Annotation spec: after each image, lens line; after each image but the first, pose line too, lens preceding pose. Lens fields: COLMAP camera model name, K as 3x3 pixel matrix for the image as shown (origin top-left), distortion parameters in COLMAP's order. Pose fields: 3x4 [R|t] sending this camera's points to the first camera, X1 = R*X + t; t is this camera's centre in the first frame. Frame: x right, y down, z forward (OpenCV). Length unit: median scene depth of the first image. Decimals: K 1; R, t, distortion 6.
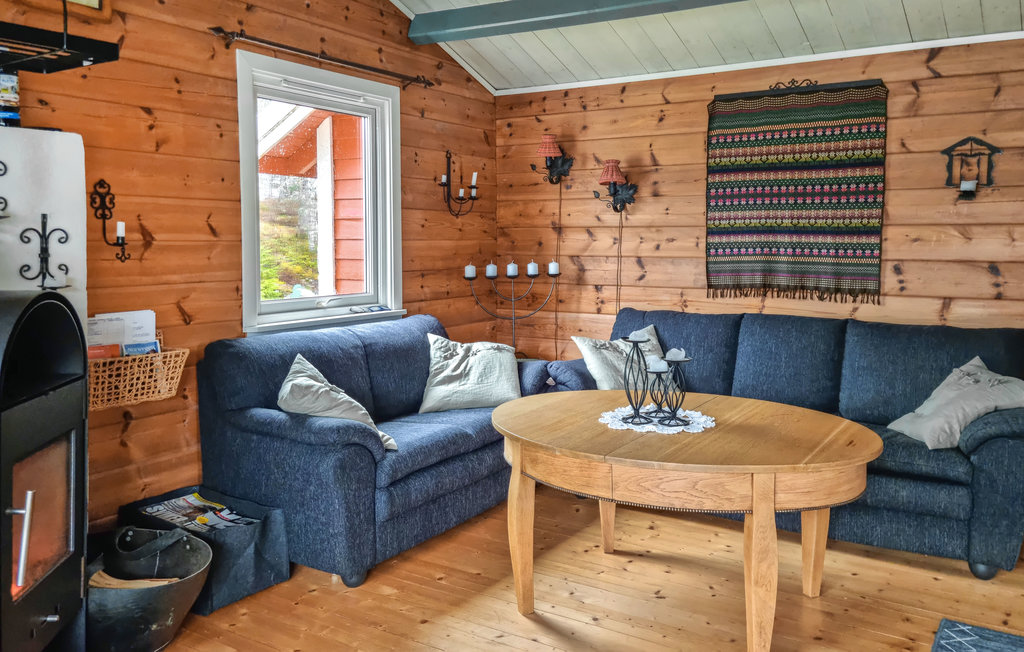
lens RADIAL K [[805.6, 0, 511.8], [0, 805.6, 271.2], [0, 0, 1]] dist [0.001915, -0.001115]
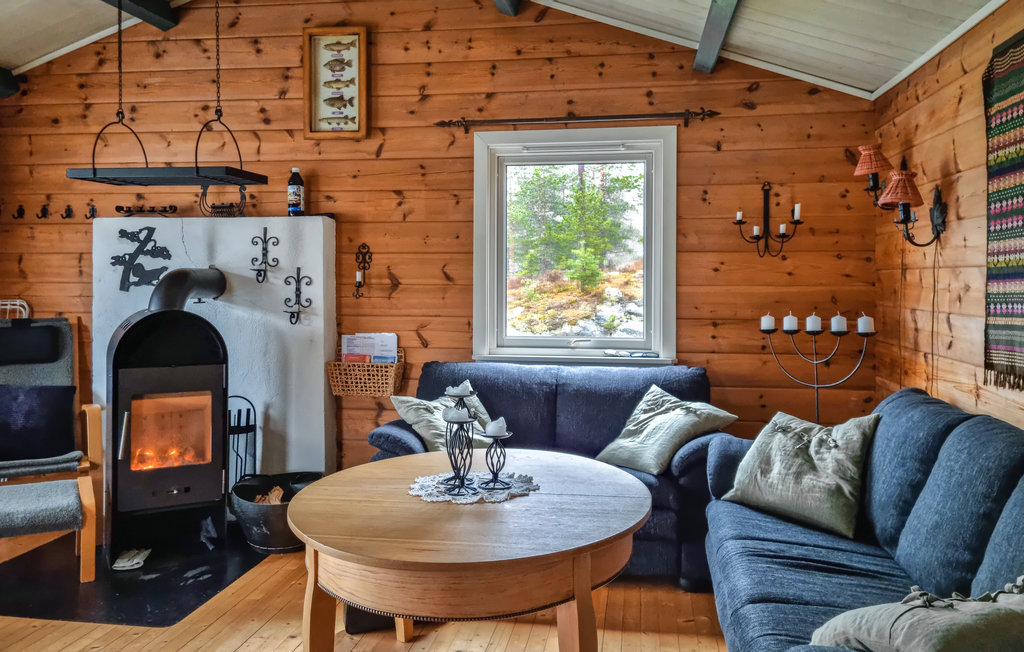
lens RADIAL K [[835.4, 0, 510.1], [0, 835.4, 276.7], [0, 0, 1]] dist [0.097308, -0.127385]
pose [[0.398440, -0.003102, -0.917189, 0.826509], [-0.040013, 0.998983, -0.020761, -0.024373], [0.916321, 0.044972, 0.397911, 0.509874]]
